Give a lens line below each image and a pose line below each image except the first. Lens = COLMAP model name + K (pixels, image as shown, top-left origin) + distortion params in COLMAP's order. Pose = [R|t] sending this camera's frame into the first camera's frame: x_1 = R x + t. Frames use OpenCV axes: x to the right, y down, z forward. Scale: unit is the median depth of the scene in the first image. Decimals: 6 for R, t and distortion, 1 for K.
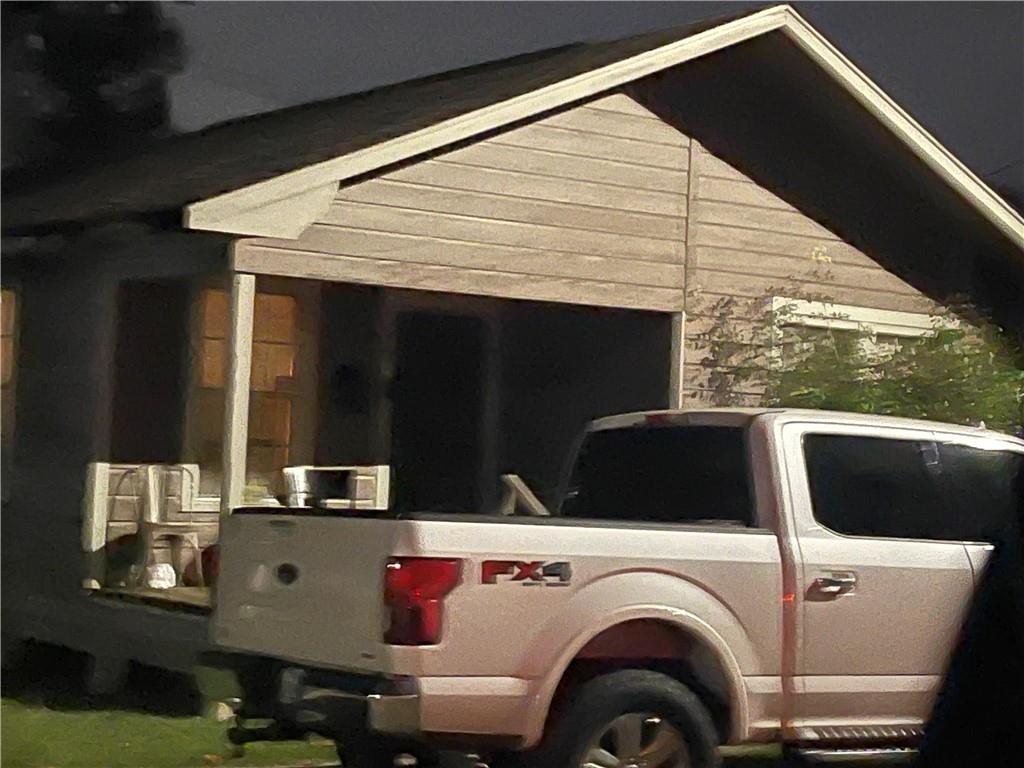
lens RADIAL K [[2055.3, 0, 526.7], [0, 2055.3, 375.5], [0, 0, 1]] dist [0.178307, 0.000000]
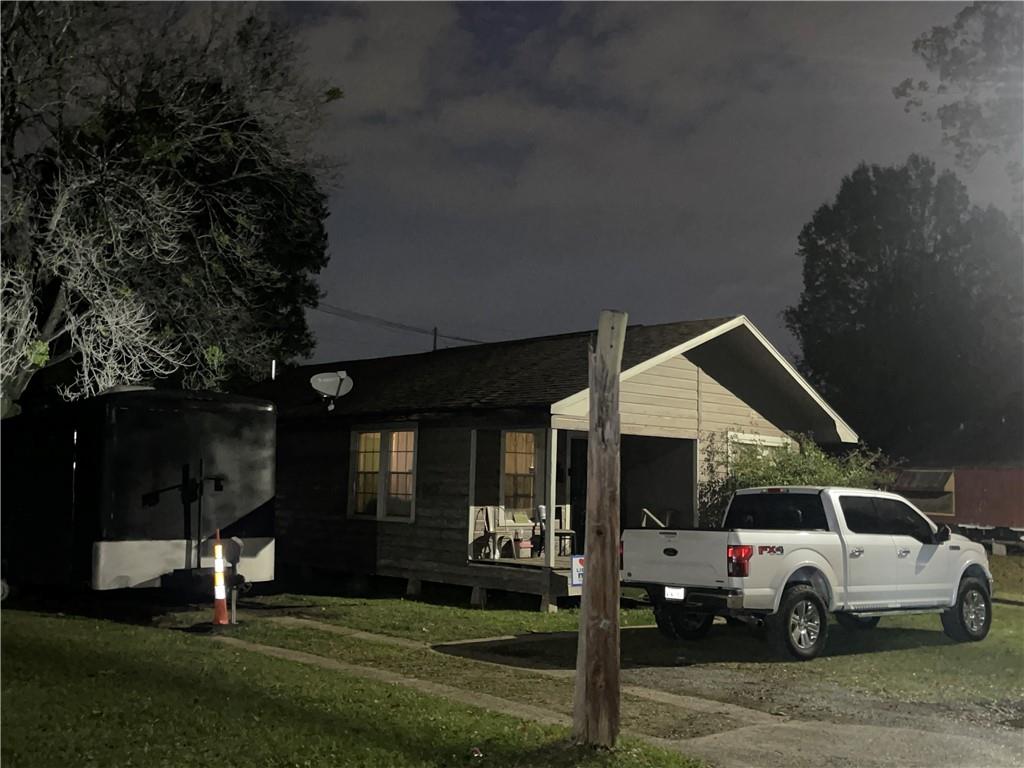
lens RADIAL K [[1045.8, 0, 511.6], [0, 1045.8, 382.8], [0, 0, 1]] dist [-0.002087, 0.000000]
pose [[0.996019, -0.005056, 0.088998, -0.302226], [0.010419, 0.998150, -0.059902, -0.030717], [-0.088530, 0.060591, 0.994229, -0.241162]]
